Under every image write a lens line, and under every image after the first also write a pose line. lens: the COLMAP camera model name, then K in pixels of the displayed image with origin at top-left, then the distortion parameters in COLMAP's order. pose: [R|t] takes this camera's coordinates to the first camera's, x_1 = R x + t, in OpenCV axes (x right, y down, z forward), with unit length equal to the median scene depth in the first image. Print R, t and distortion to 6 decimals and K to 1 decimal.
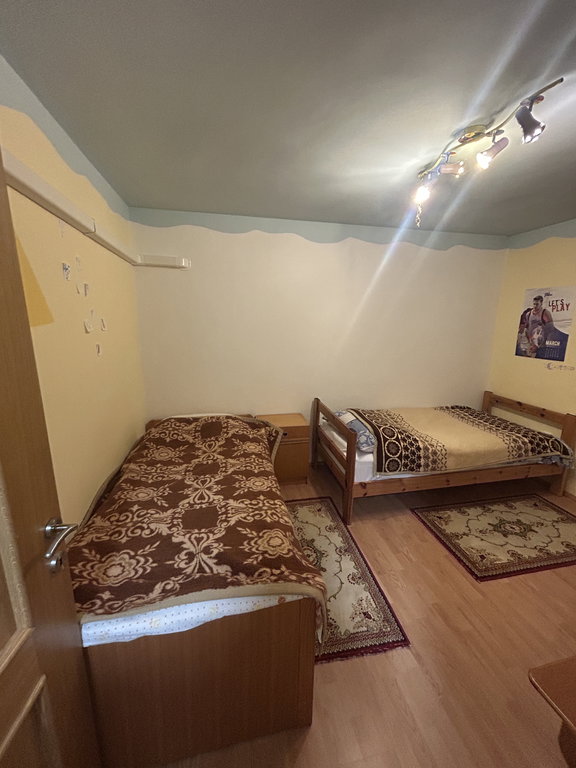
lens RADIAL K [[310.2, 0, 289.0], [0, 310.2, 384.9], [0, 0, 1]] dist [-0.000592, 0.000724]
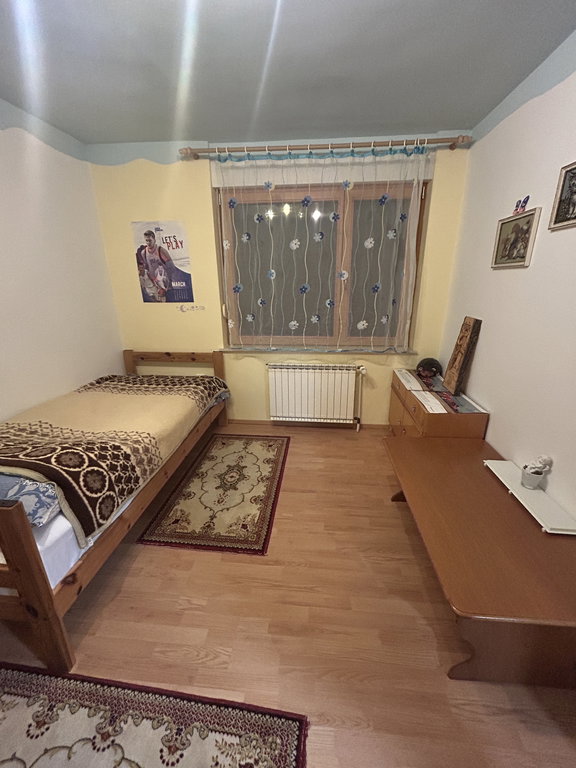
lens RADIAL K [[310.2, 0, 287.8], [0, 310.2, 381.7], [0, 0, 1]] dist [-0.000592, 0.000724]
pose [[0.307247, -0.318842, 0.896627, -0.000639], [0.217096, 0.940840, 0.260172, -0.031908], [-0.926536, 0.114717, 0.358289, 0.441019]]
